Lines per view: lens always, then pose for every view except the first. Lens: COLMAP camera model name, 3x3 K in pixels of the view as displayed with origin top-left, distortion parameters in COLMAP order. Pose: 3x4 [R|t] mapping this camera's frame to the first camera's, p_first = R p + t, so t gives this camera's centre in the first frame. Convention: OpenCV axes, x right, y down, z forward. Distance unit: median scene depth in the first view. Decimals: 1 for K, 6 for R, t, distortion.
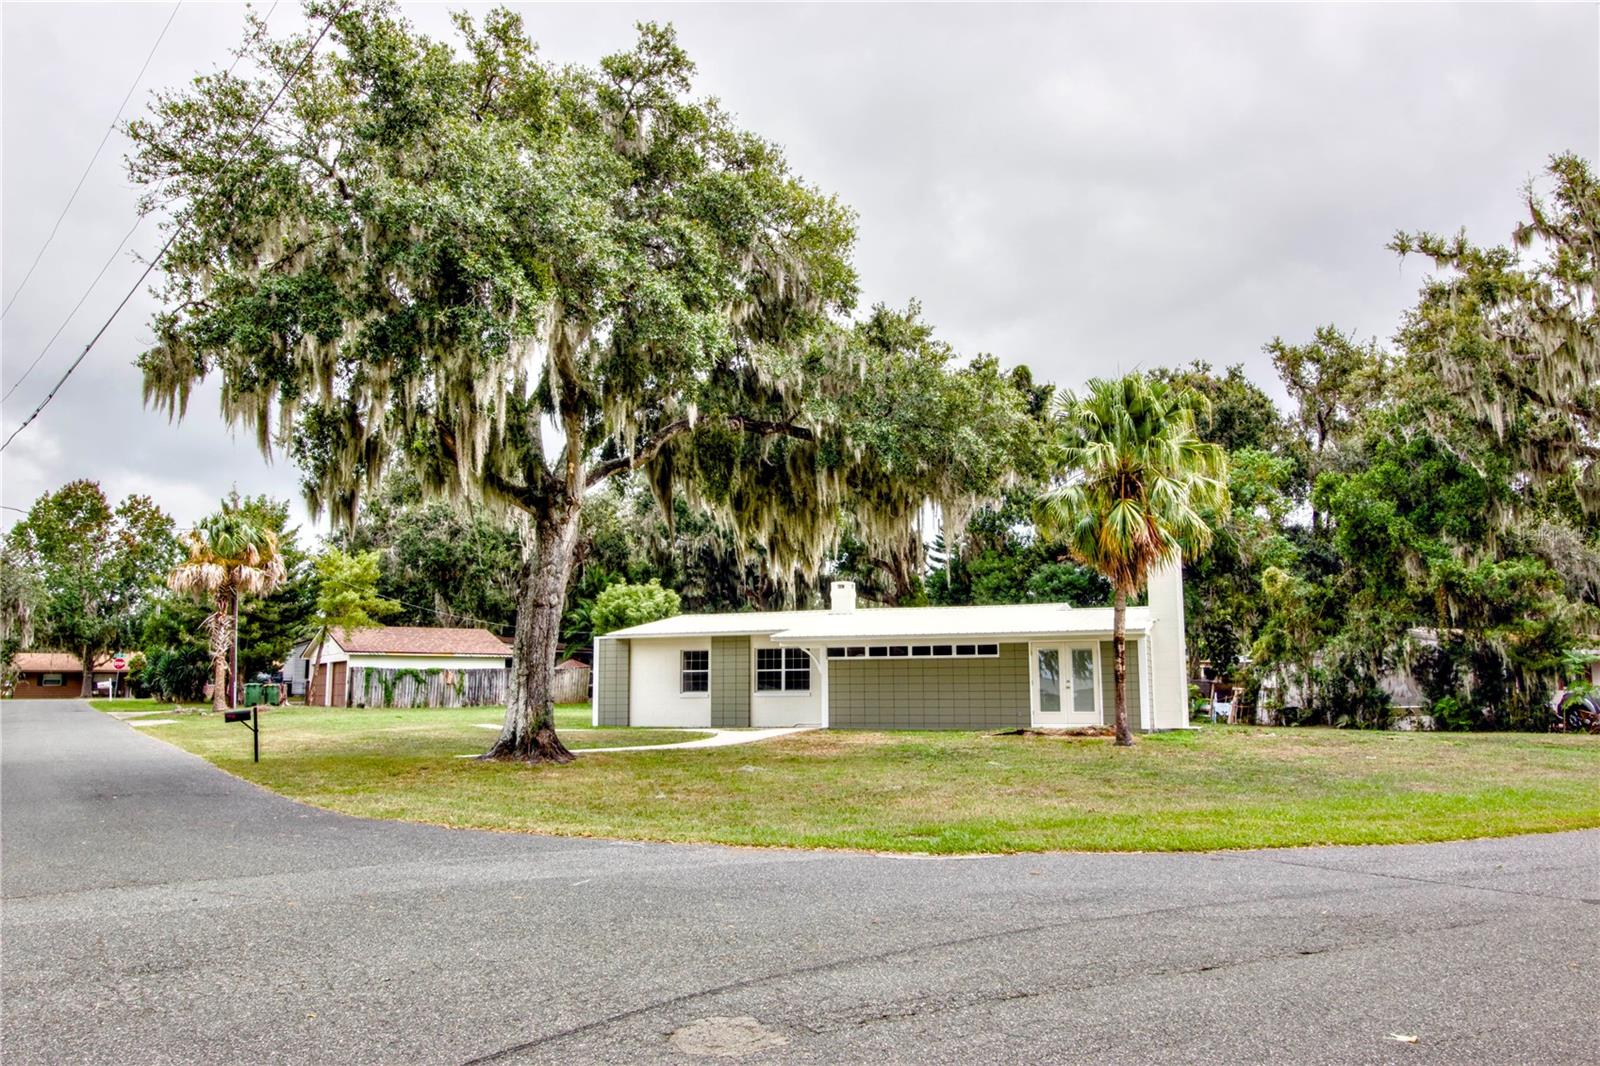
lens RADIAL K [[1277.1, 0, 809.7], [0, 1277.1, 525.9], [0, 0, 1]] dist [0.019632, -0.014362]
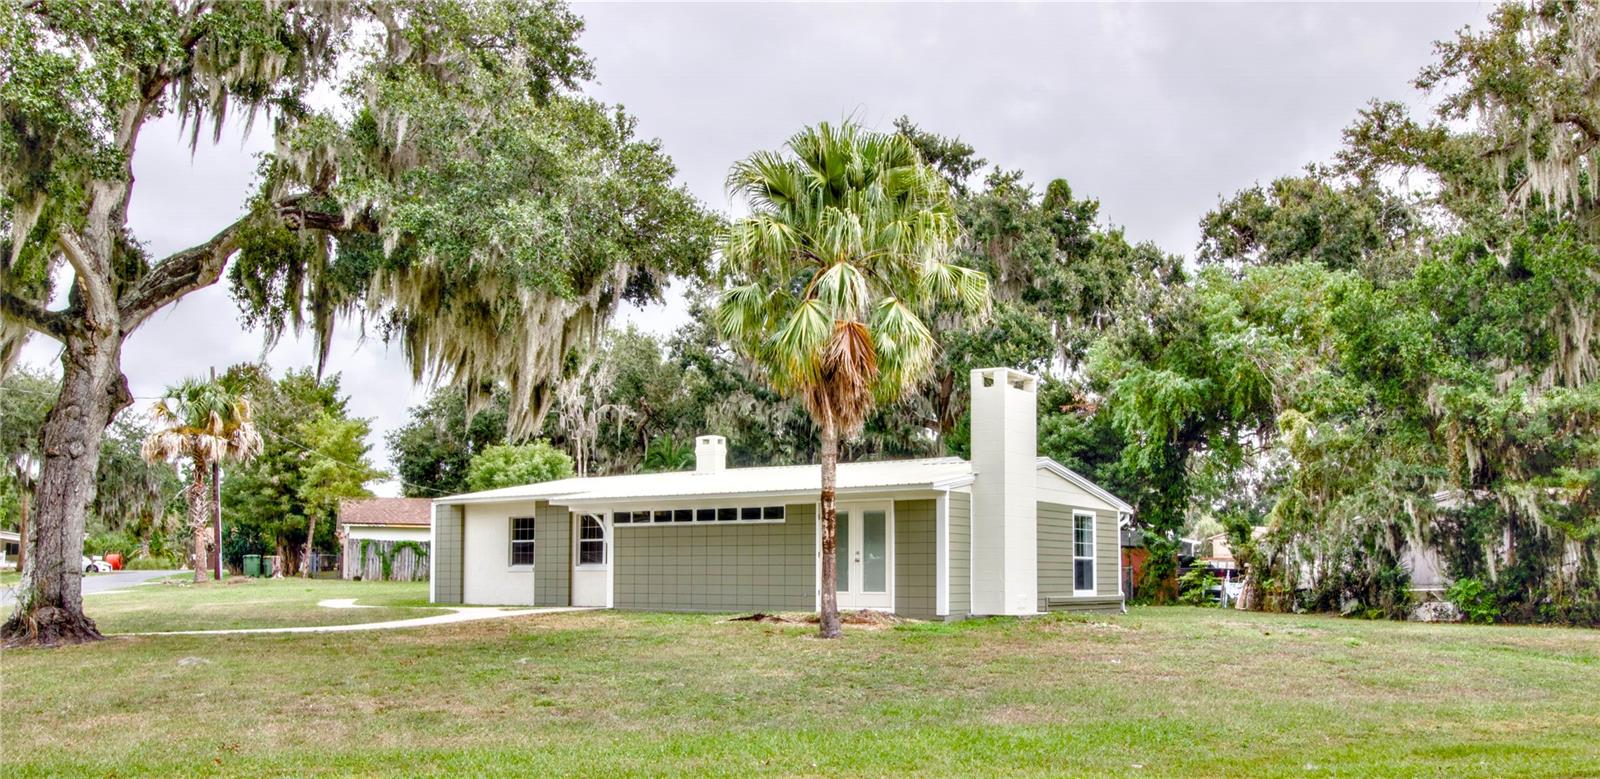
lens RADIAL K [[1278.6, 0, 785.5], [0, 1278.6, 527.5], [0, 0, 1]] dist [0.013245, -0.003877]
pose [[0.973829, -0.000984, -0.227280, 0.279291], [0.022912, 0.995322, 0.093861, 0.027197], [0.226124, -0.096612, 0.969296, 0.201573]]
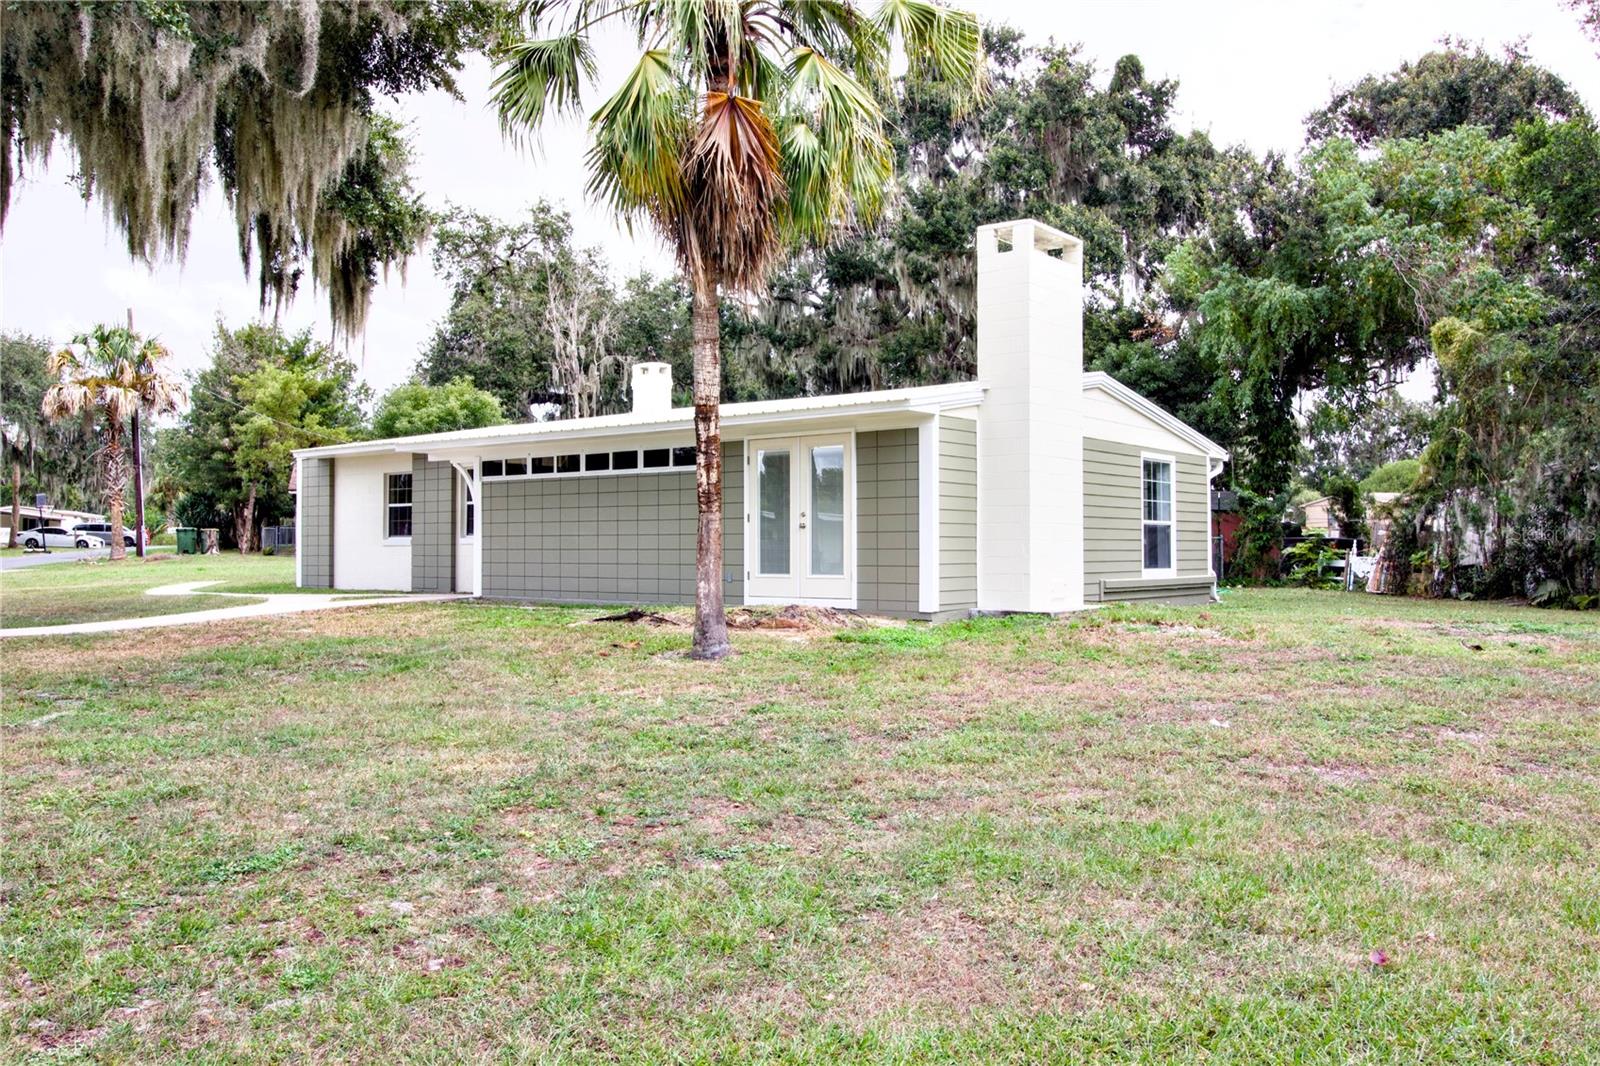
lens RADIAL K [[1277.1, 0, 790.5], [0, 1277.1, 531.9], [0, 0, 1]] dist [0.019632, -0.014362]
pose [[0.960334, -0.000091, -0.278851, 0.280548], [0.033936, 0.992605, 0.116548, 0.058074], [0.276779, -0.121389, 0.953236, 0.433601]]
